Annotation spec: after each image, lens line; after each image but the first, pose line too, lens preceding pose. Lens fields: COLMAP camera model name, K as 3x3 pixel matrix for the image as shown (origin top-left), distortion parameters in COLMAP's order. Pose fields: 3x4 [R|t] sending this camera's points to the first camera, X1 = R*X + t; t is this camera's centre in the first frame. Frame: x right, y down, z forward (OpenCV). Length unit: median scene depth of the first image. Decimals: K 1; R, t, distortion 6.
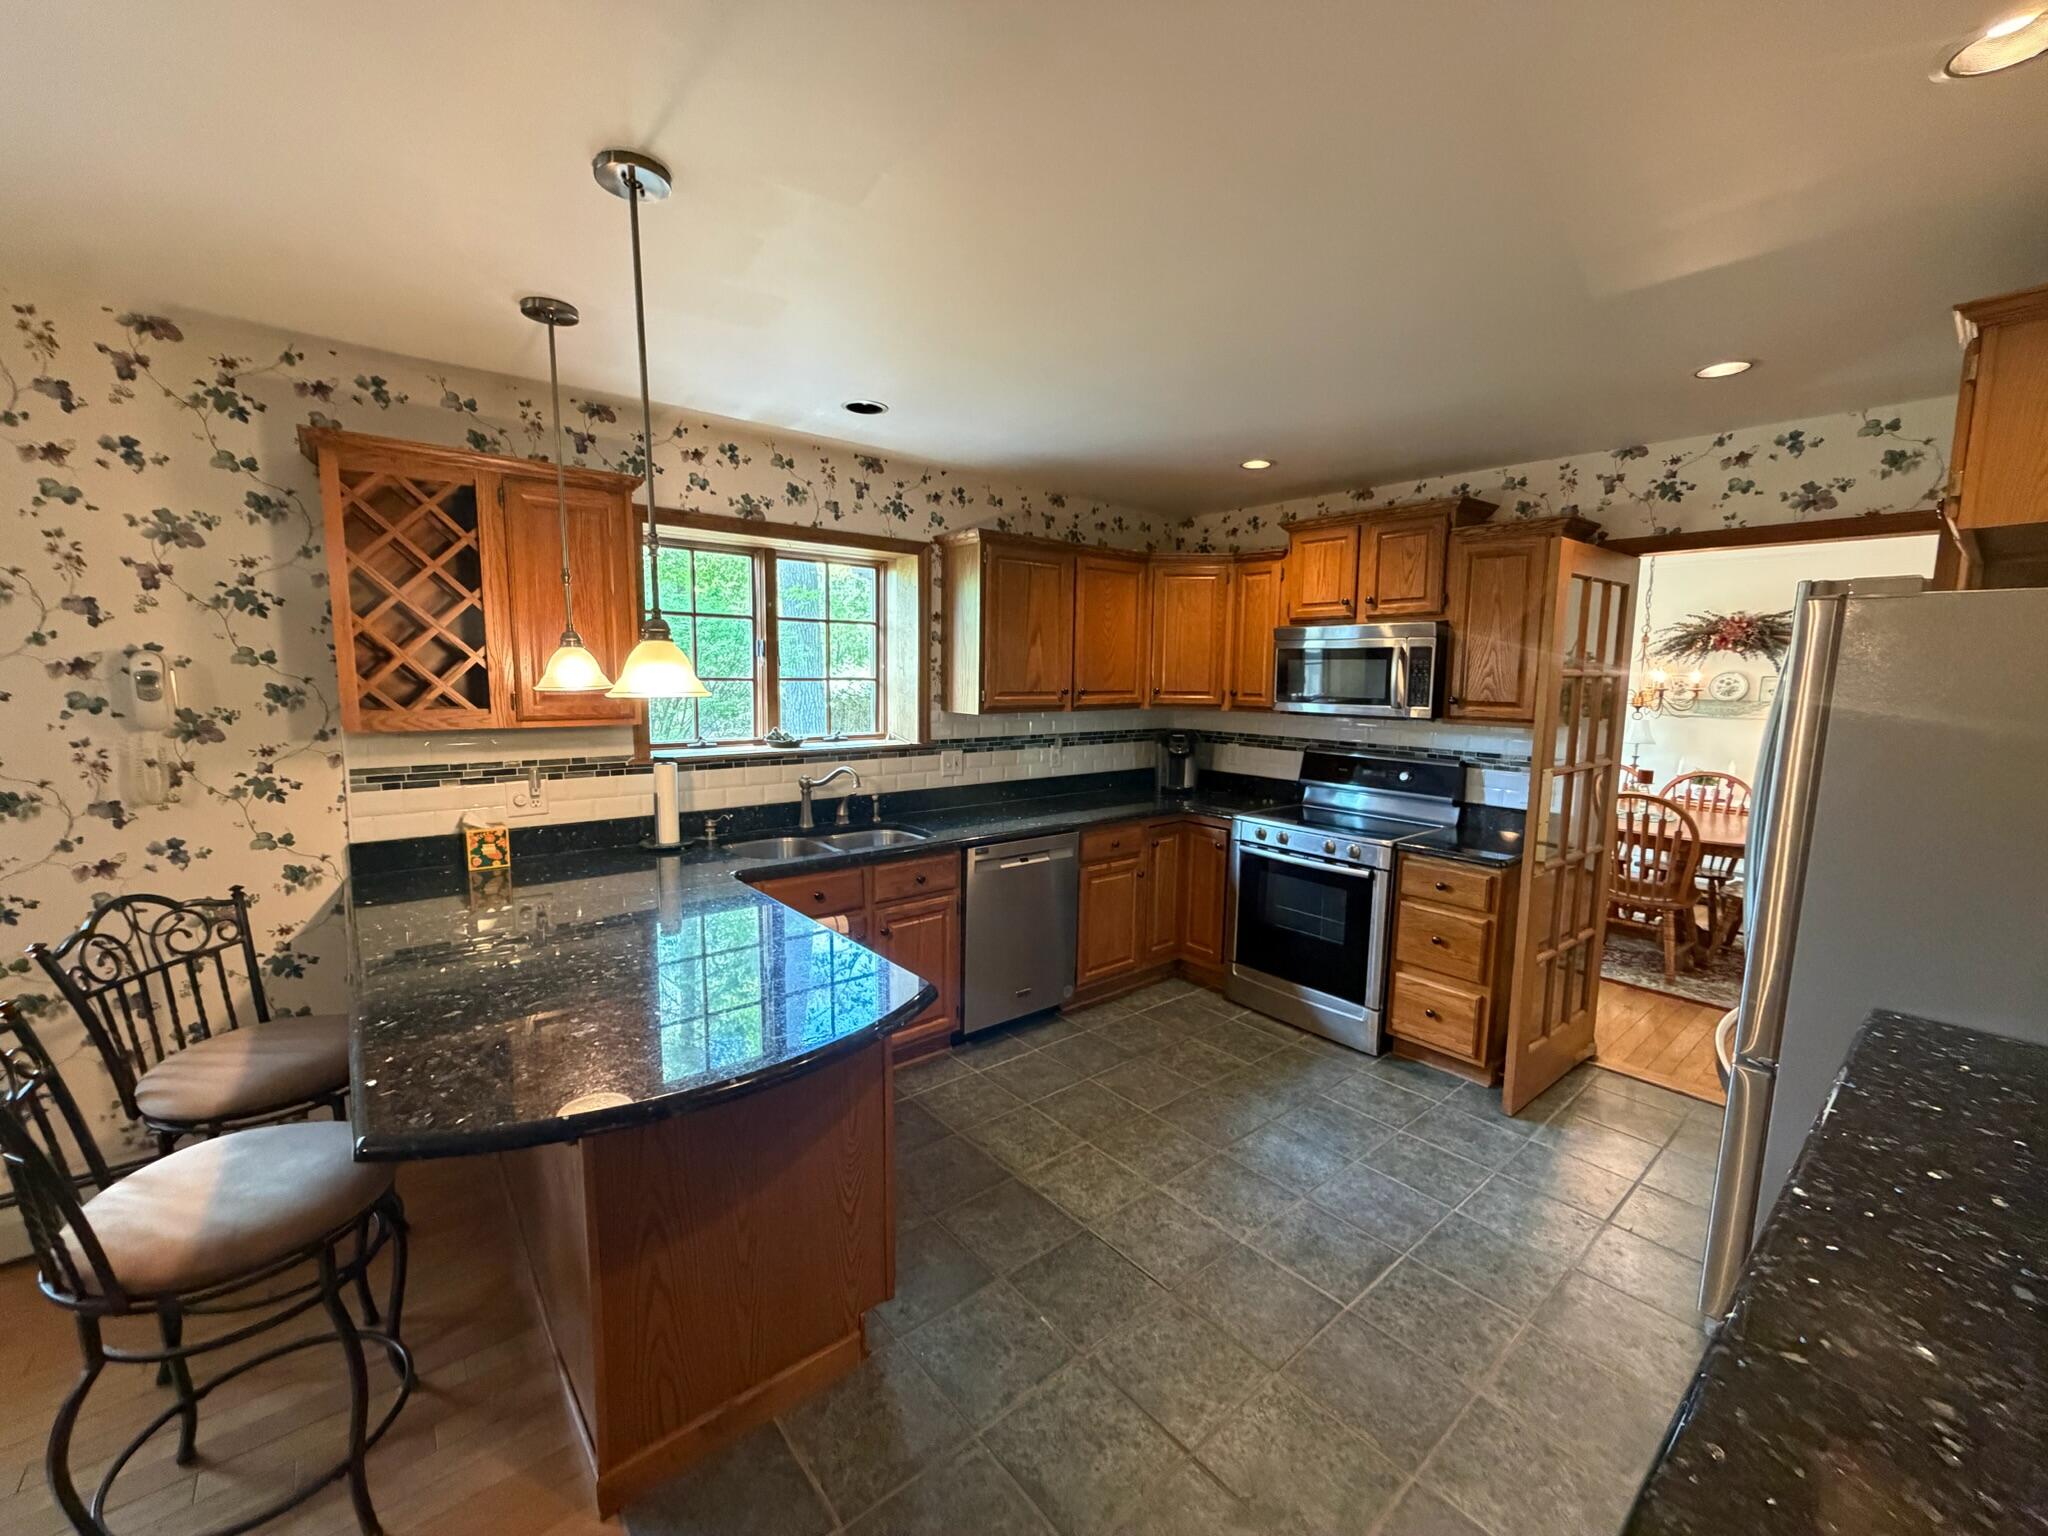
lens RADIAL K [[853.7, 0, 1026.8], [0, 853.7, 768.1], [0, 0, 1]] dist [0.000070, 0.000188]
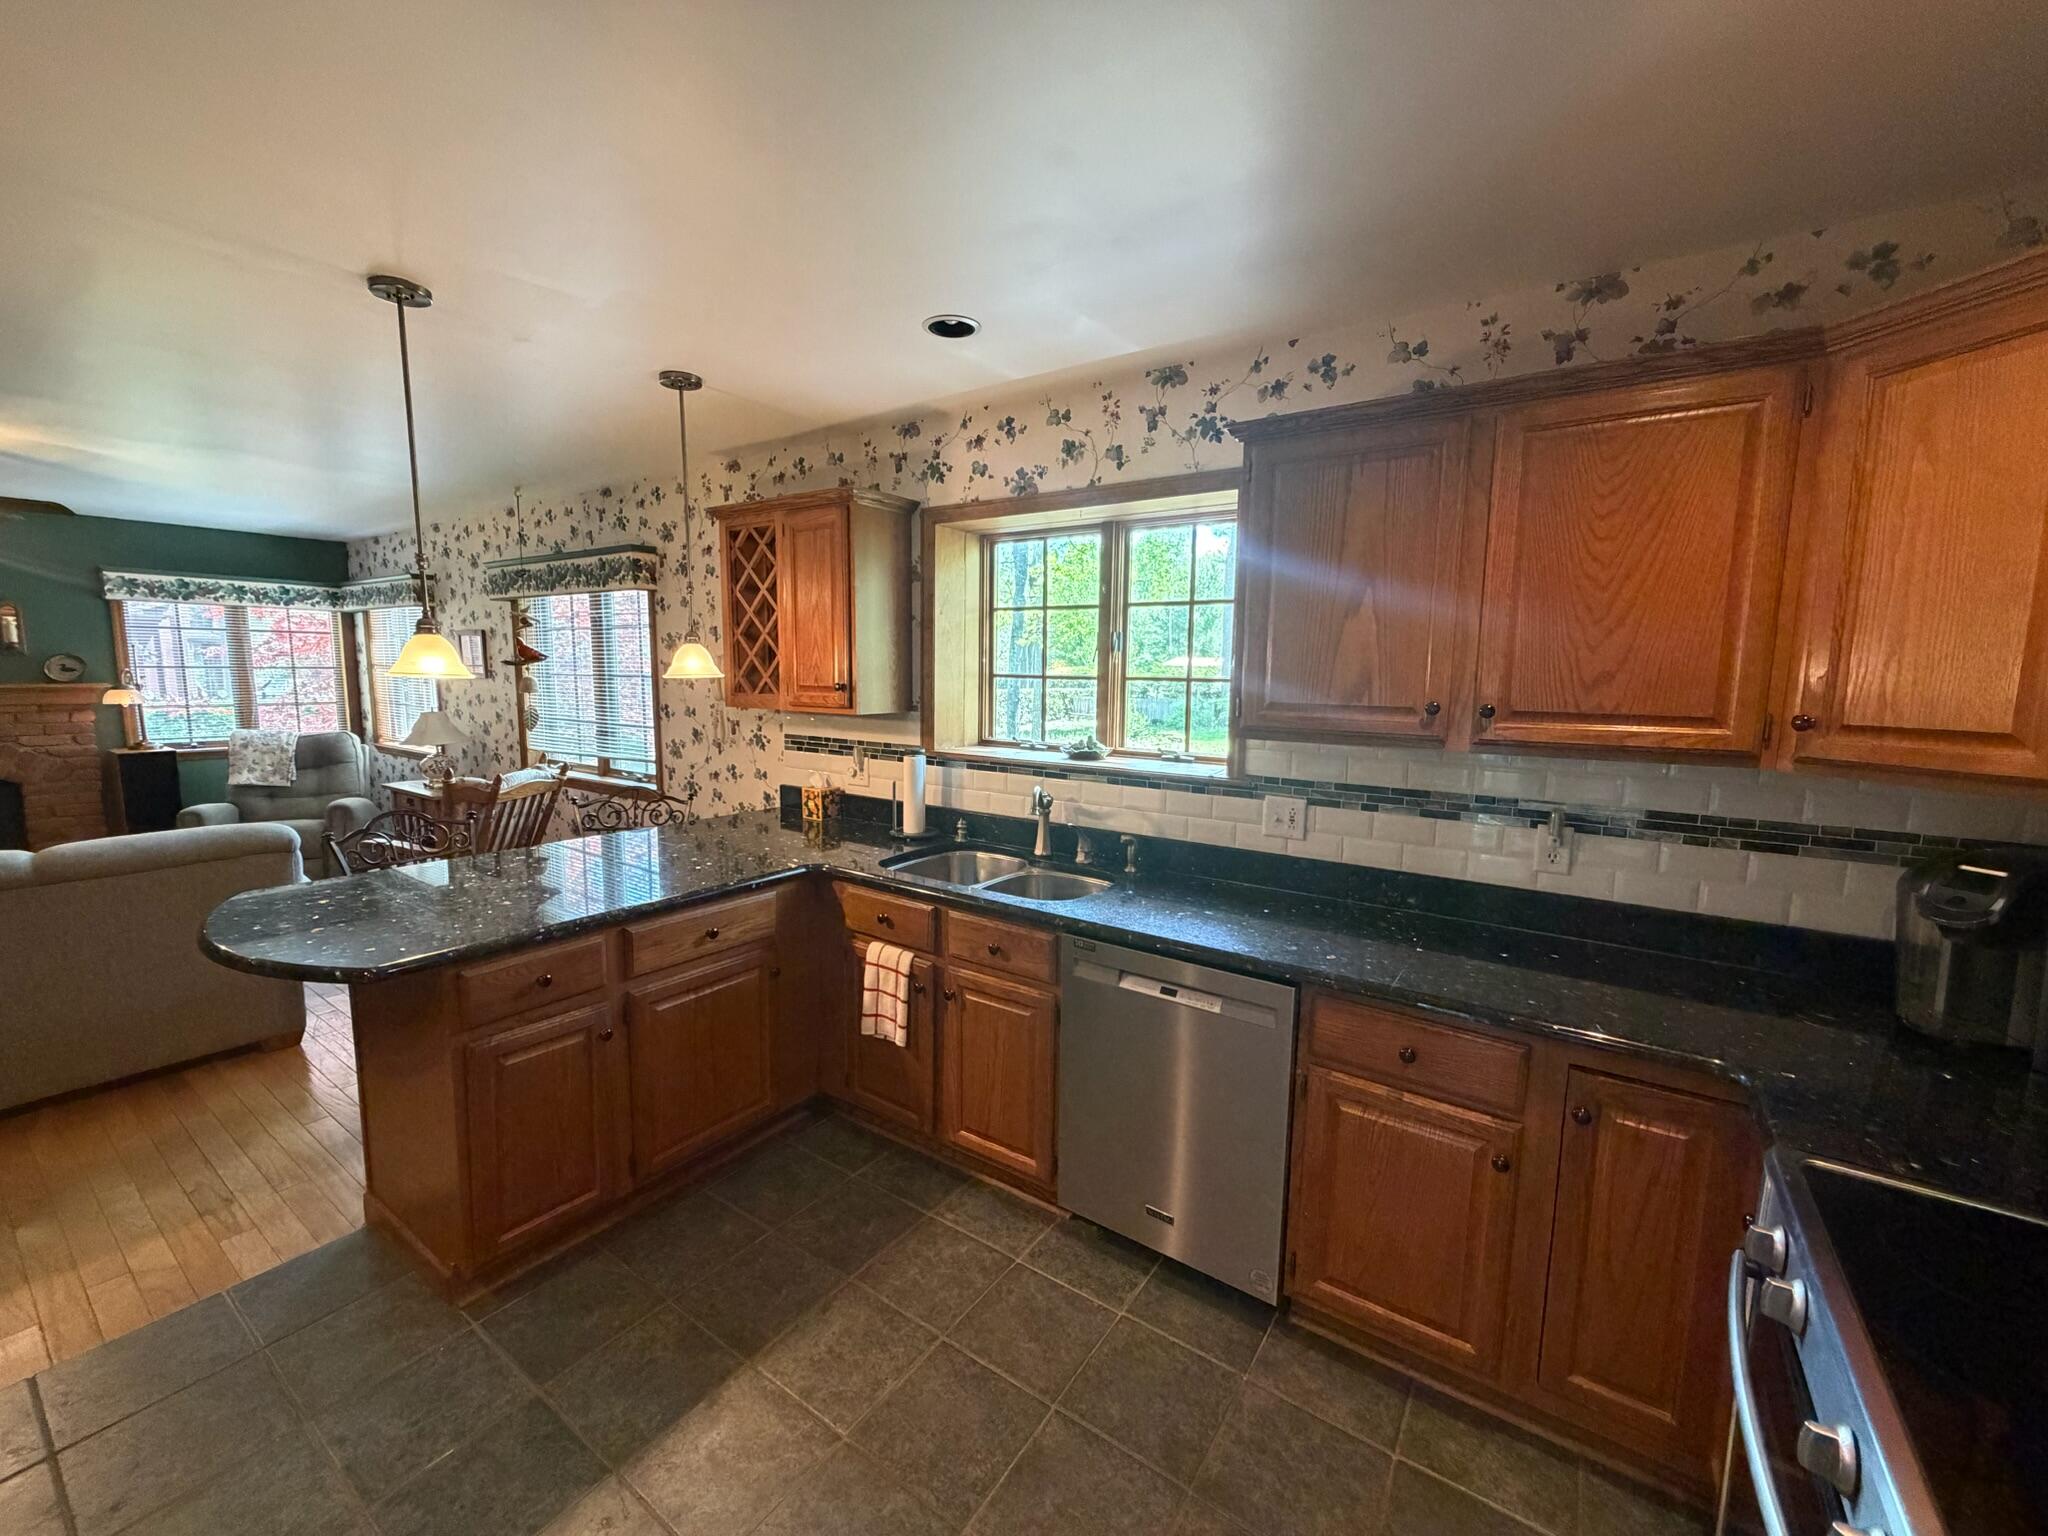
lens RADIAL K [[824.4, 0, 1024.0], [0, 824.4, 768.0], [0, 0, 1]] dist [0.001601, 0.000118]
pose [[0.246073, 0.109476, -0.963049, 0.503045], [-0.118317, 0.989563, 0.082258, -0.077994], [0.962003, 0.093703, 0.256457, 0.764886]]
